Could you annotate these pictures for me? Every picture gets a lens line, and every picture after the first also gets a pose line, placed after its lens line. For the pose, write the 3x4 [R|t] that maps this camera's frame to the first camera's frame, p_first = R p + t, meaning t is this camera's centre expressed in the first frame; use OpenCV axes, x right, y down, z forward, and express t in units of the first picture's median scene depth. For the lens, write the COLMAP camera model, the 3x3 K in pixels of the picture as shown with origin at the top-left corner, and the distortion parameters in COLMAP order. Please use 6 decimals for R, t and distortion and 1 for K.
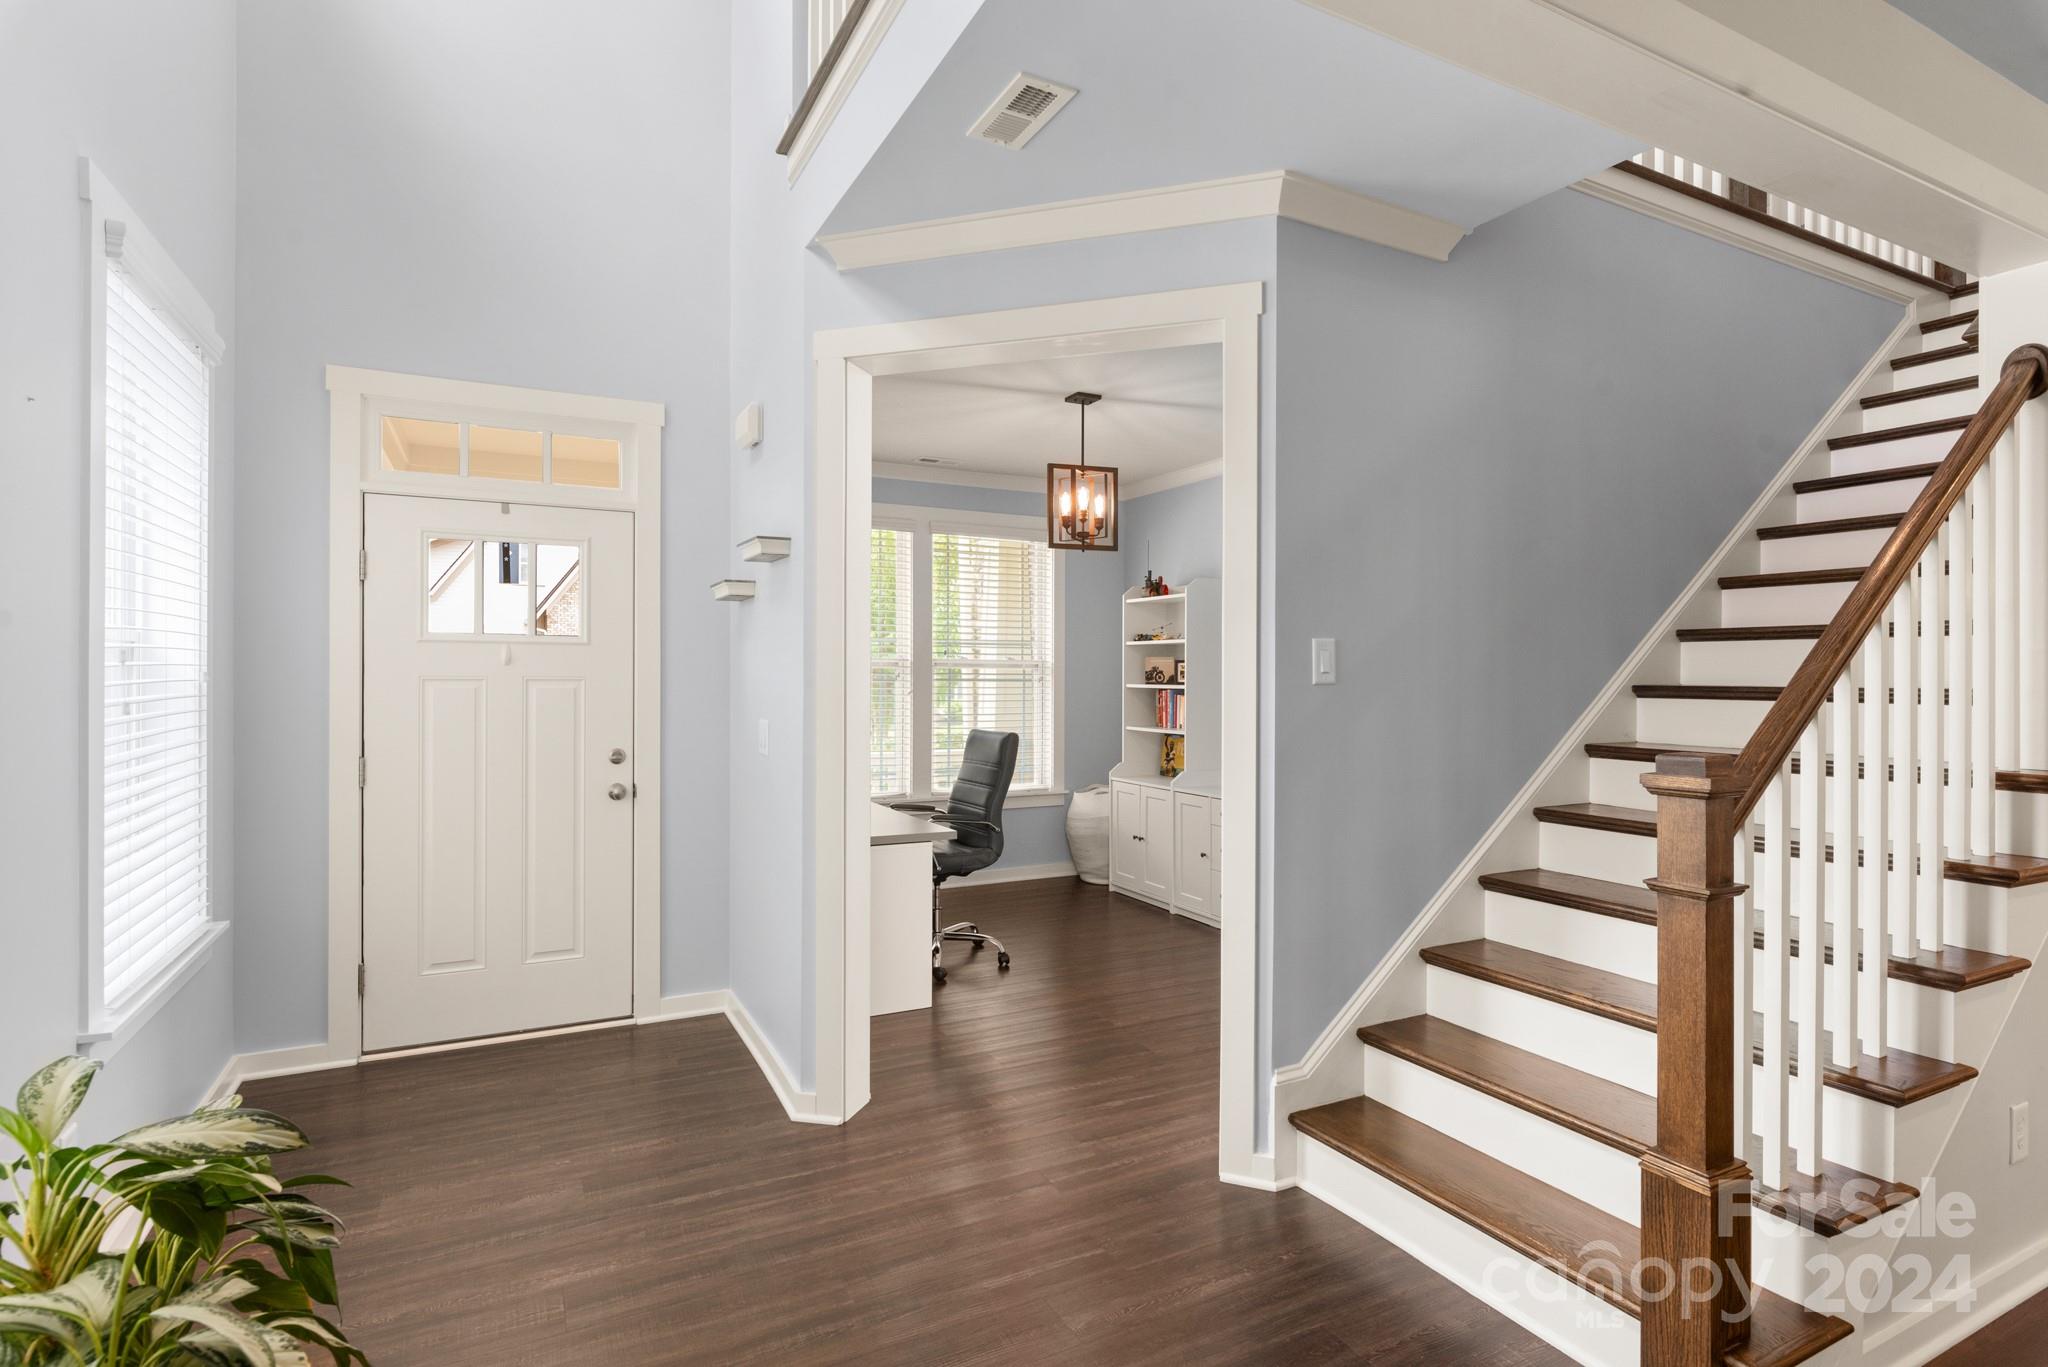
lens RADIAL K [[1029.1, 0, 1024.0], [0, 1029.1, 683.5], [0, 0, 1]] dist [0.001196, -0.000055]
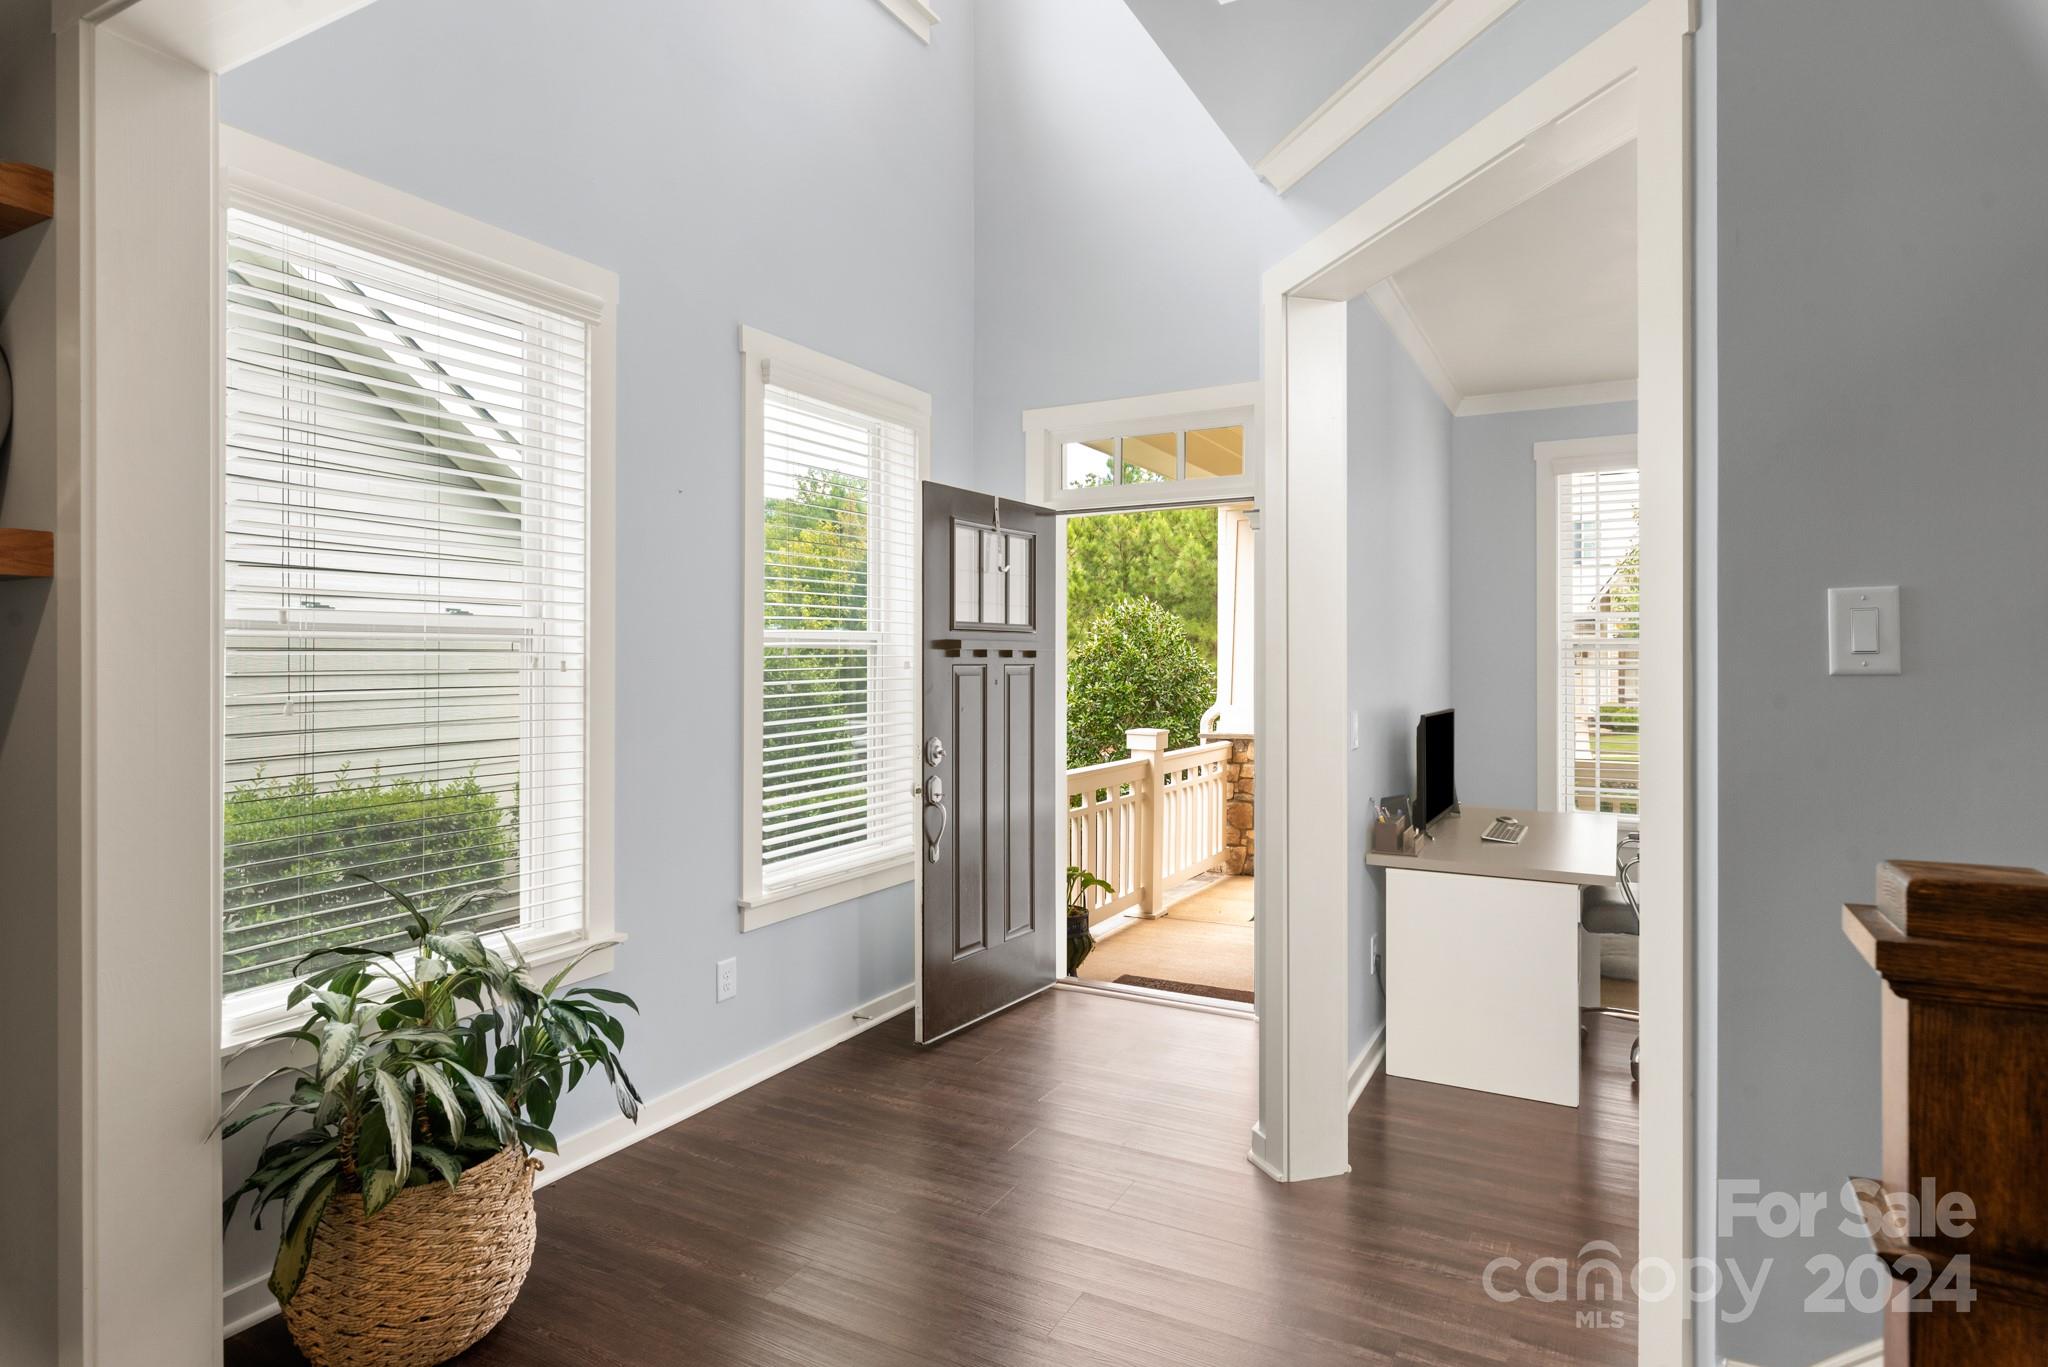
lens RADIAL K [[1083.7, 0, 1026.1], [0, 1083.7, 654.3], [0, 0, 1]] dist [-0.002343, -0.000588]
pose [[0.568730, -0.008973, -0.822475, 0.498374], [-0.001198, 0.999930, -0.011738, -0.003468], [0.822523, 0.007661, 0.568680, 0.339631]]
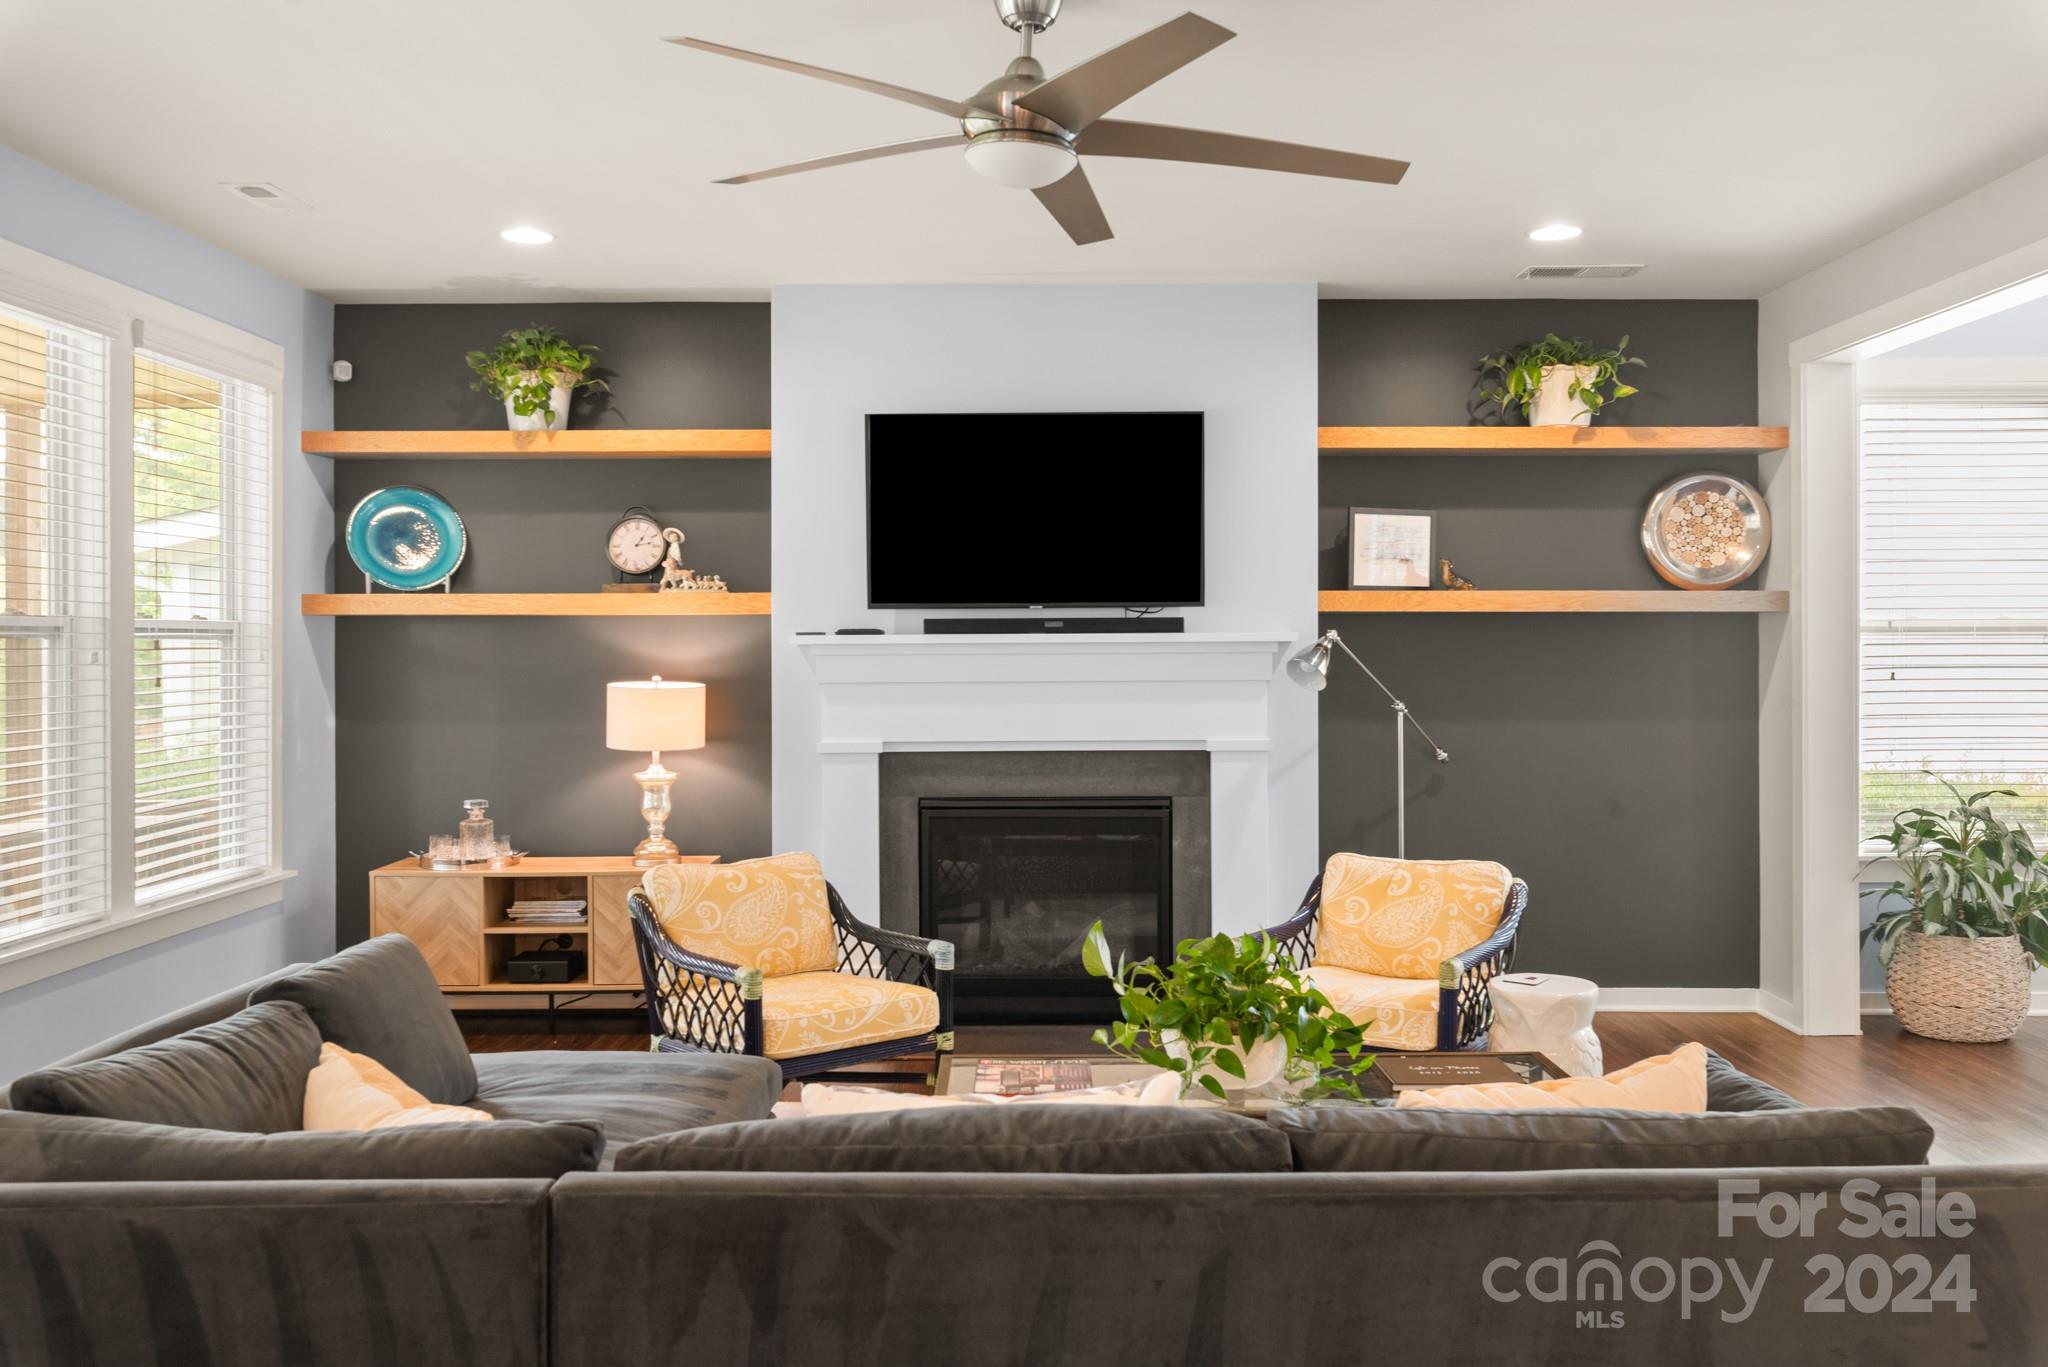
lens RADIAL K [[1718.8, 0, 1022.3], [0, 1718.8, 668.3], [0, 0, 1]] dist [-0.002723, 0.007622]
pose [[-0.470827, 0.004178, -0.882216, 2.105460], [-0.005174, 0.999959, 0.007497, 0.006367], [0.882211, 0.008095, -0.470785, 0.402924]]
